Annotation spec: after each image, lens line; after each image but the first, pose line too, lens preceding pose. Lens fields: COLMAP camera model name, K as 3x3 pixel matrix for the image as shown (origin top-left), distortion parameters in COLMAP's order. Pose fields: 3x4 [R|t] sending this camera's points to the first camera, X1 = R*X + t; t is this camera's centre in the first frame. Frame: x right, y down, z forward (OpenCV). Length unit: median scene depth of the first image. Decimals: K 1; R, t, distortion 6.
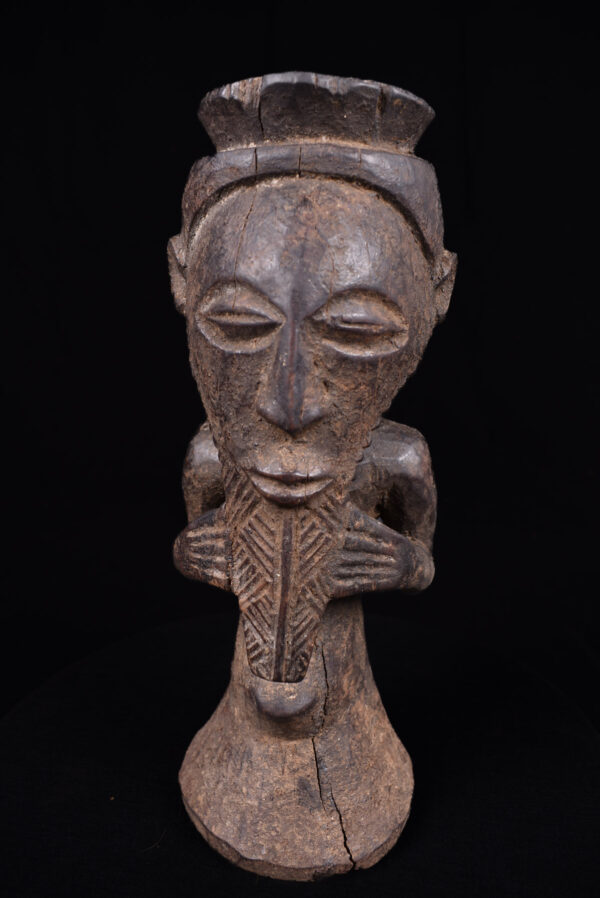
lens RADIAL K [[757.8, 0, 300.5], [0, 757.8, 449.2], [0, 0, 1]] dist [-0.099460, 0.006672]
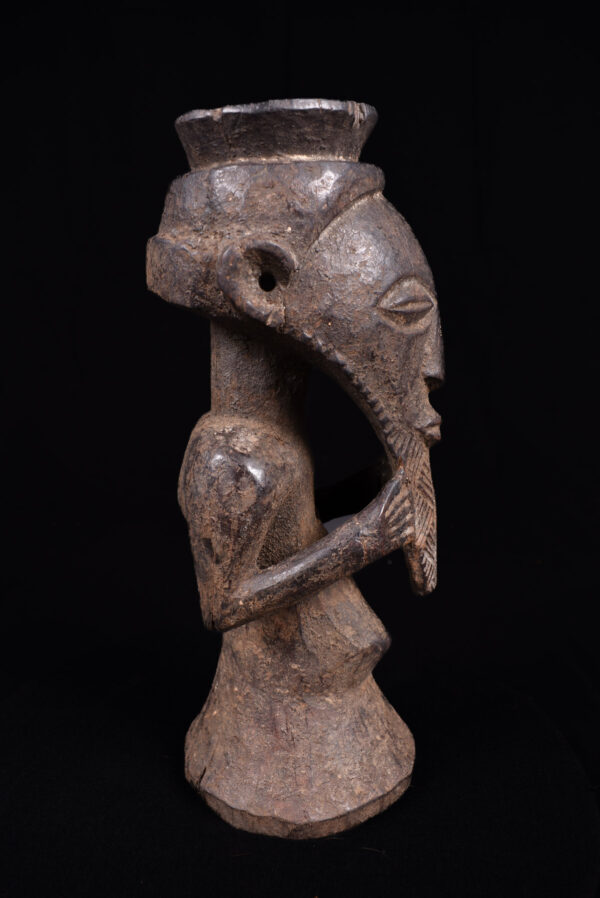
lens RADIAL K [[757.8, 0, 305.2], [0, 757.8, 447.4], [0, 0, 1]] dist [-0.099460, 0.006672]
pose [[0.024980, -0.244160, 0.969413, -1.244770], [0.280532, 0.932464, 0.227625, -0.269795], [-0.959520, 0.266265, 0.091788, 1.051392]]
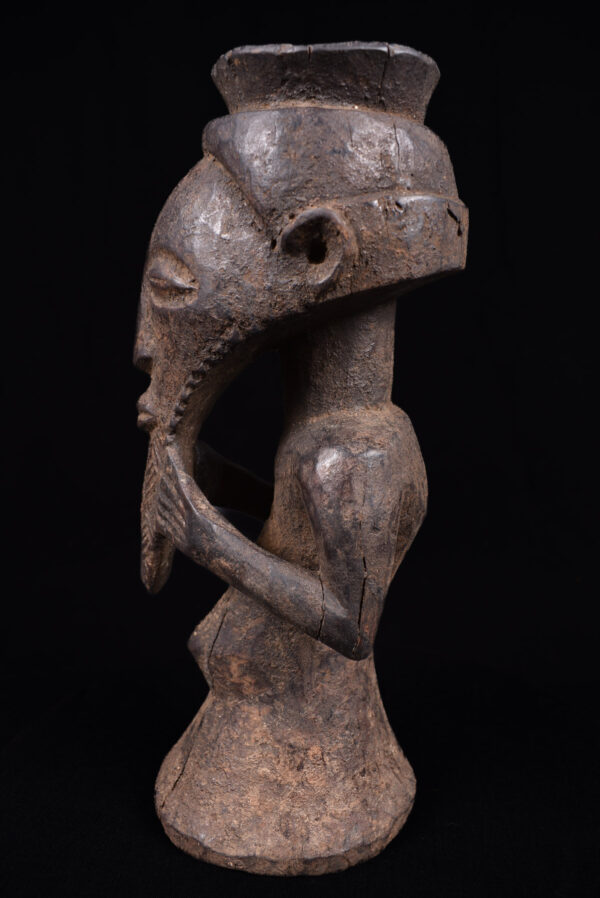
lens RADIAL K [[757.8, 0, 297.2], [0, 757.8, 448.2], [0, 0, 1]] dist [-0.099460, 0.006672]
pose [[0.068069, 0.184402, -0.980491, 1.144214], [-0.296911, 0.941986, 0.156548, -0.152946], [0.952476, 0.280463, 0.118870, 1.053065]]
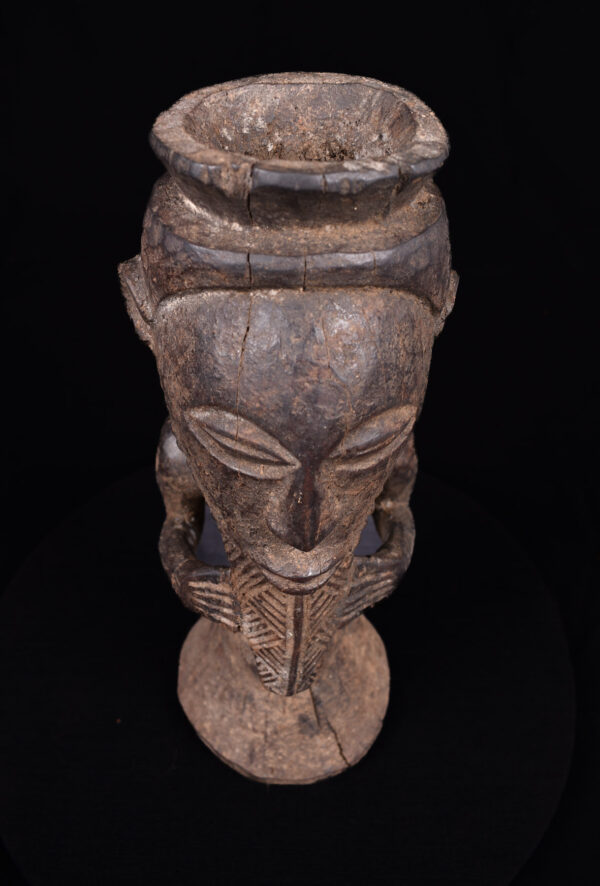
lens RADIAL K [[838.1, 0, 330.6], [0, 838.1, 403.6], [0, 0, 1]] dist [-0.100410, 0.000000]
pose [[0.982539, -0.098139, 0.158067, -0.124289], [0.018539, 0.896984, 0.441674, -0.622757], [-0.185129, -0.431032, 0.883142, 0.102176]]
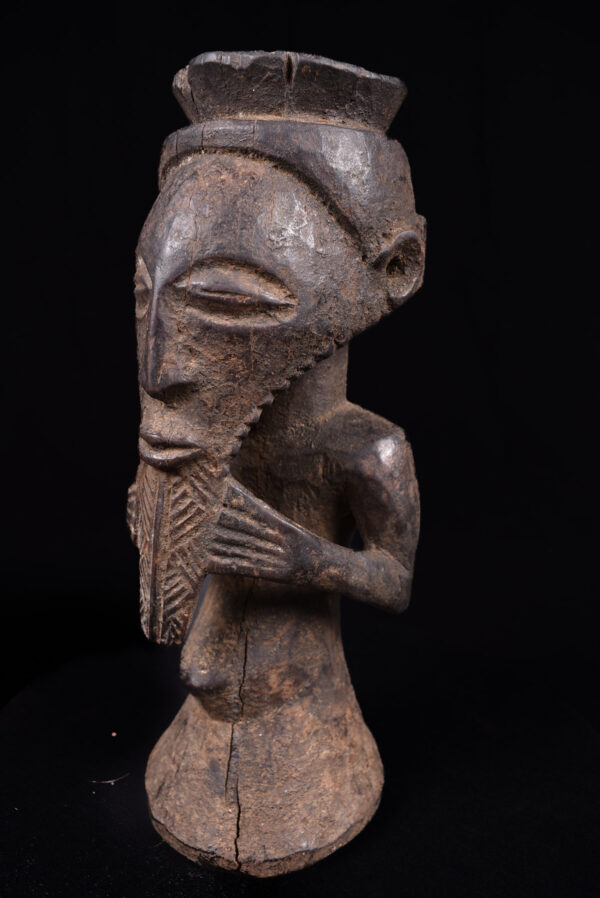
lens RADIAL K [[757.8, 0, 300.8], [0, 757.8, 449.9], [0, 0, 1]] dist [-0.099460, 0.006672]
pose [[0.858131, 0.124422, -0.498126, 0.634501], [-0.146268, 0.989233, -0.004887, 0.025658], [0.492155, 0.077054, 0.867091, 0.192460]]
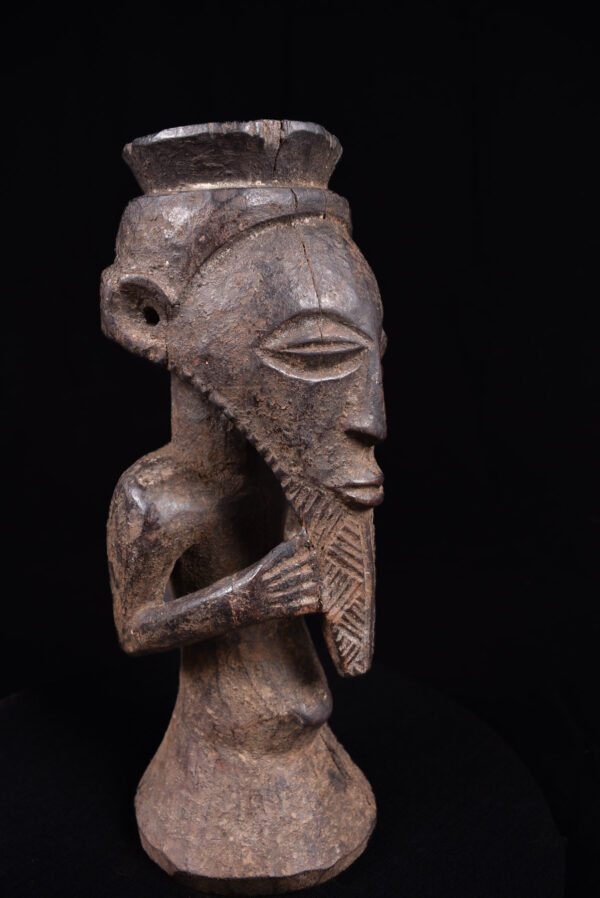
lens RADIAL K [[757.8, 0, 299.9], [0, 757.8, 447.2], [0, 0, 1]] dist [-0.099460, 0.006672]
pose [[0.535702, -0.200389, 0.820285, -0.941132], [0.233554, 0.968698, 0.084118, -0.126926], [-0.811465, 0.146519, 0.565735, 0.418384]]
